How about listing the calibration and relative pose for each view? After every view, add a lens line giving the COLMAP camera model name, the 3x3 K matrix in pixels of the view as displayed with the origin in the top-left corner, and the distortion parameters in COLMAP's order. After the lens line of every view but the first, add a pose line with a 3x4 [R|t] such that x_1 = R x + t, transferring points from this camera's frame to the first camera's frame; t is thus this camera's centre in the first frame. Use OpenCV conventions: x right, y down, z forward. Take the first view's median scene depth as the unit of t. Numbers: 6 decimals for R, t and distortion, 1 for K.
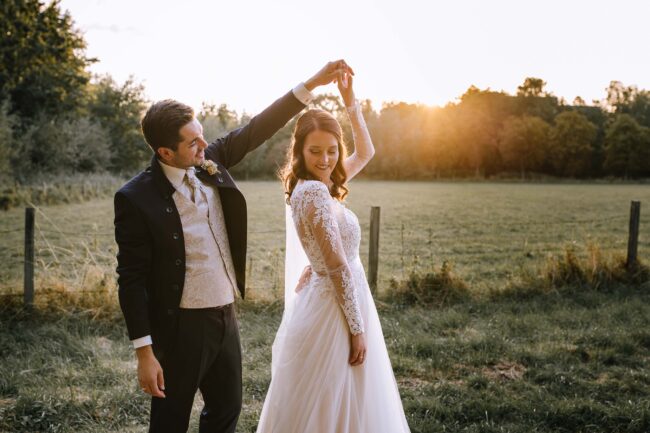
lens RADIAL K [[806.2, 0, 317.3], [0, 806.2, 202.5], [0, 0, 1]] dist [-0.002586, -0.000274]
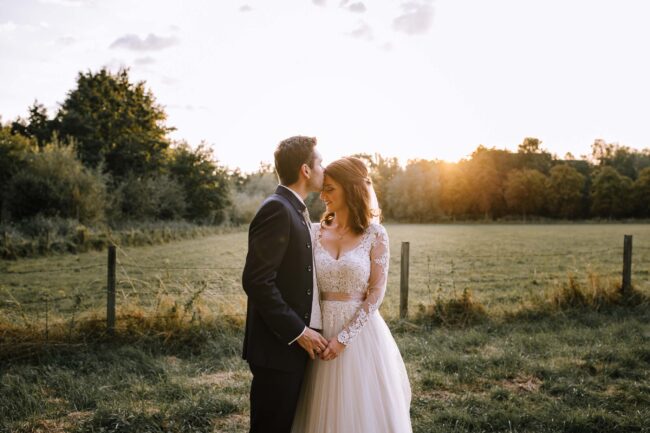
lens RADIAL K [[647.0, 0, 336.2], [0, 647.0, 215.7], [0, 0, 1]] dist [0.004267, -0.020114]
pose [[0.999513, -0.013456, -0.028169, -0.000553], [0.012213, 0.998963, -0.043857, 0.002899], [0.028730, 0.043492, 0.998641, 0.022947]]
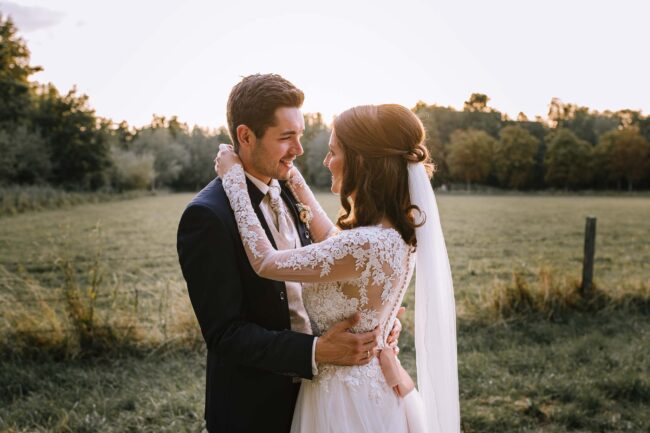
lens RADIAL K [[721.7, 0, 339.1], [0, 721.7, 214.3], [0, 0, 1]] dist [-0.001211, -0.004022]
pose [[0.997531, -0.000838, 0.070227, 0.028663], [0.000531, 0.999990, 0.004382, -0.004060], [-0.070230, -0.004334, 0.997521, 0.104724]]
